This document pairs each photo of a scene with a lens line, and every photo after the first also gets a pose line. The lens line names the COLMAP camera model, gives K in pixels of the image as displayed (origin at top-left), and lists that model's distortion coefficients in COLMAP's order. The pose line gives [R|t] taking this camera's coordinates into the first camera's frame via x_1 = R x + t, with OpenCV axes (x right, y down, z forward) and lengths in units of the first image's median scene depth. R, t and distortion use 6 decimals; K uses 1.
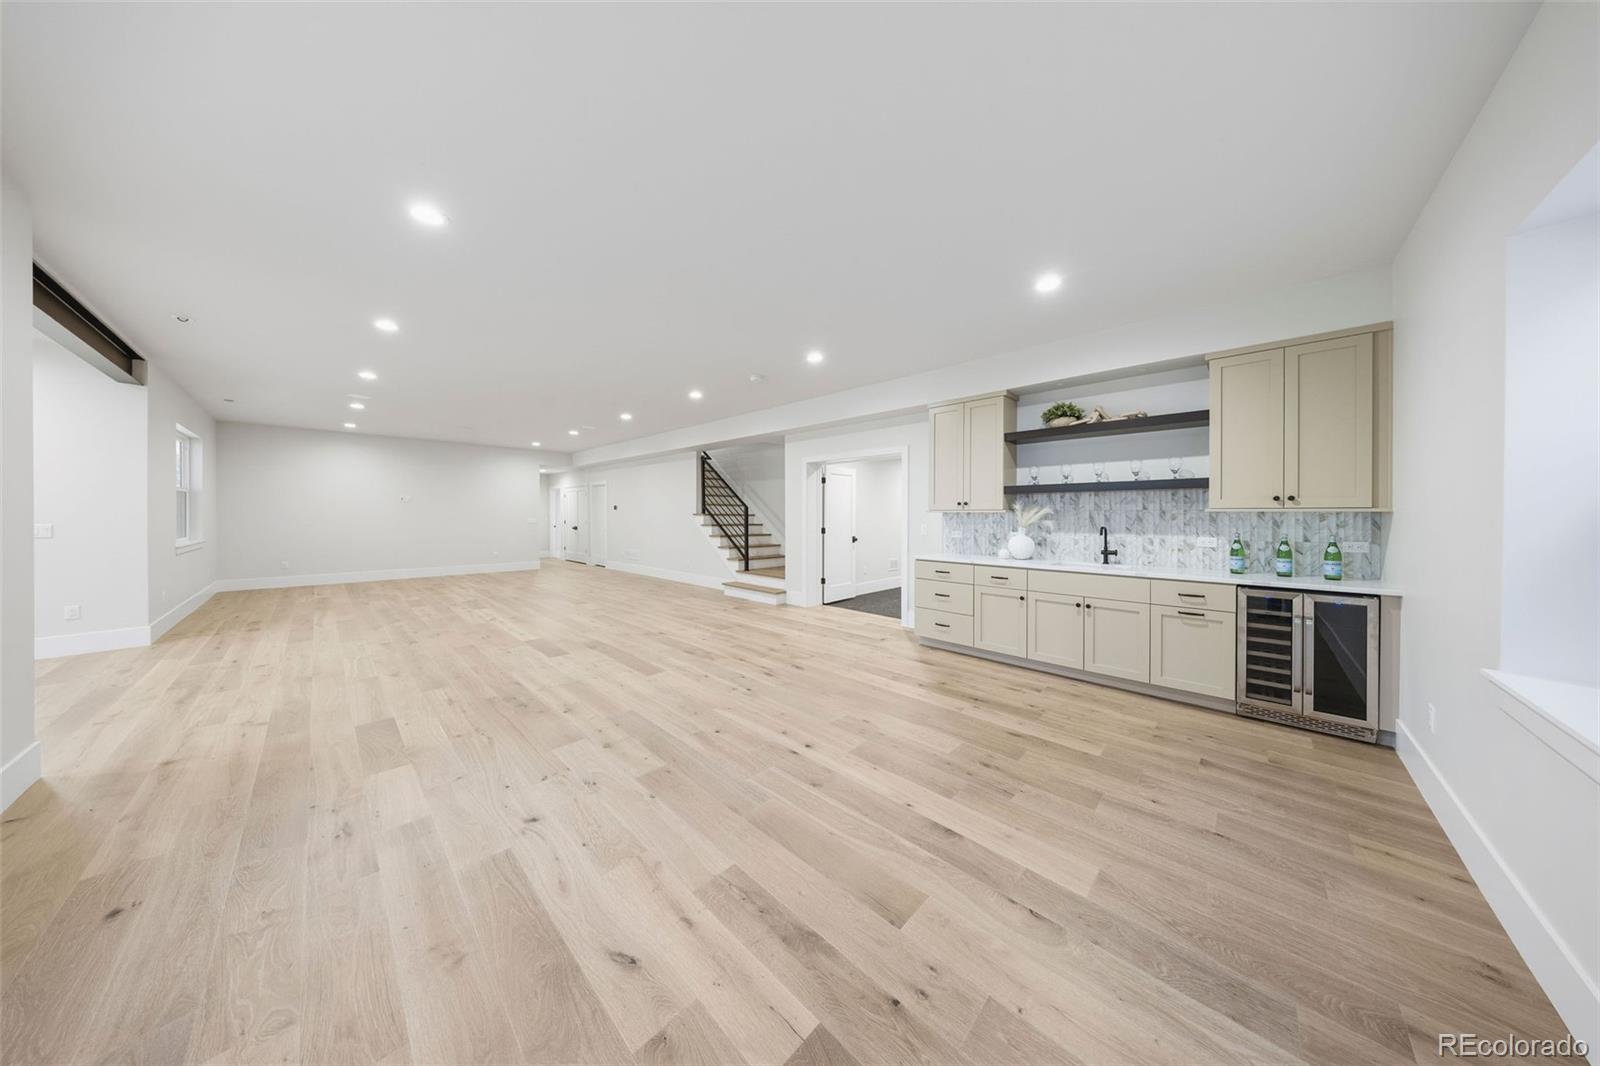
lens RADIAL K [[462.4, 0, 799.7], [0, 462.4, 524.8], [0, 0, 1]] dist [-0.000120, -0.000017]
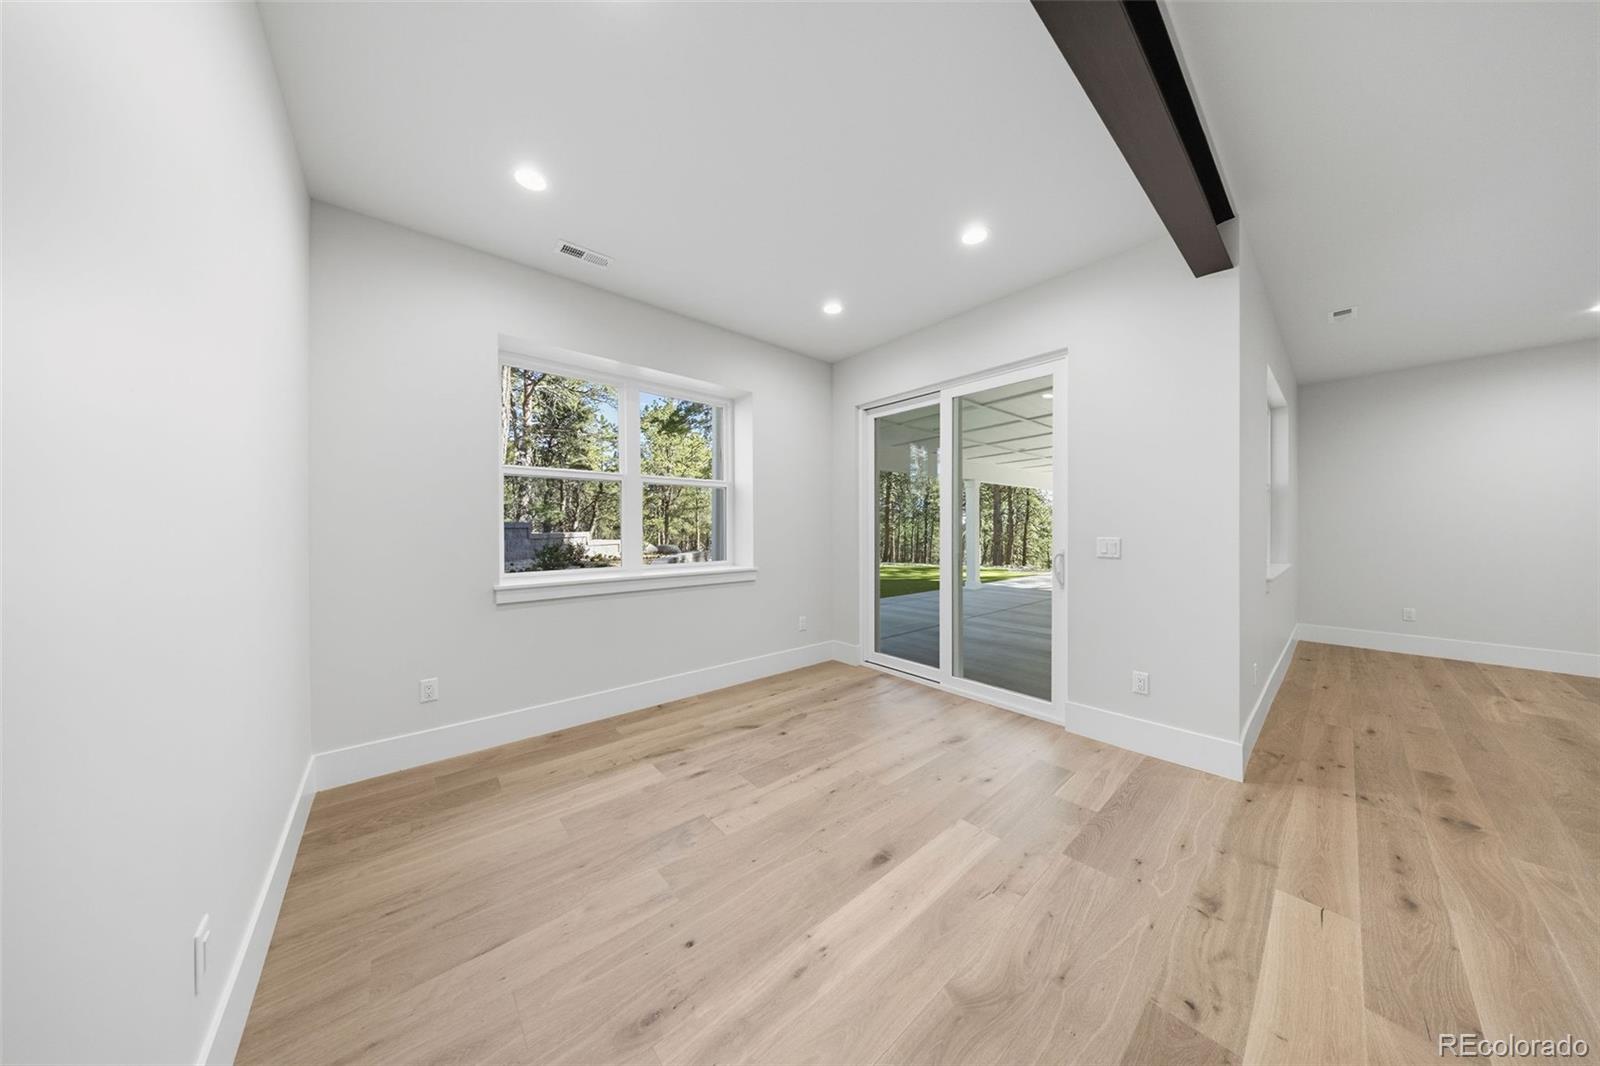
lens RADIAL K [[462.4, 0, 799.7], [0, 462.4, 524.8], [0, 0, 1]] dist [-0.000120, -0.000017]
pose [[-0.107661, -0.027500, -0.993807, -0.606073], [-0.015386, 0.999544, -0.025992, 0.003241], [0.994069, 0.012492, -0.108035, 0.409966]]
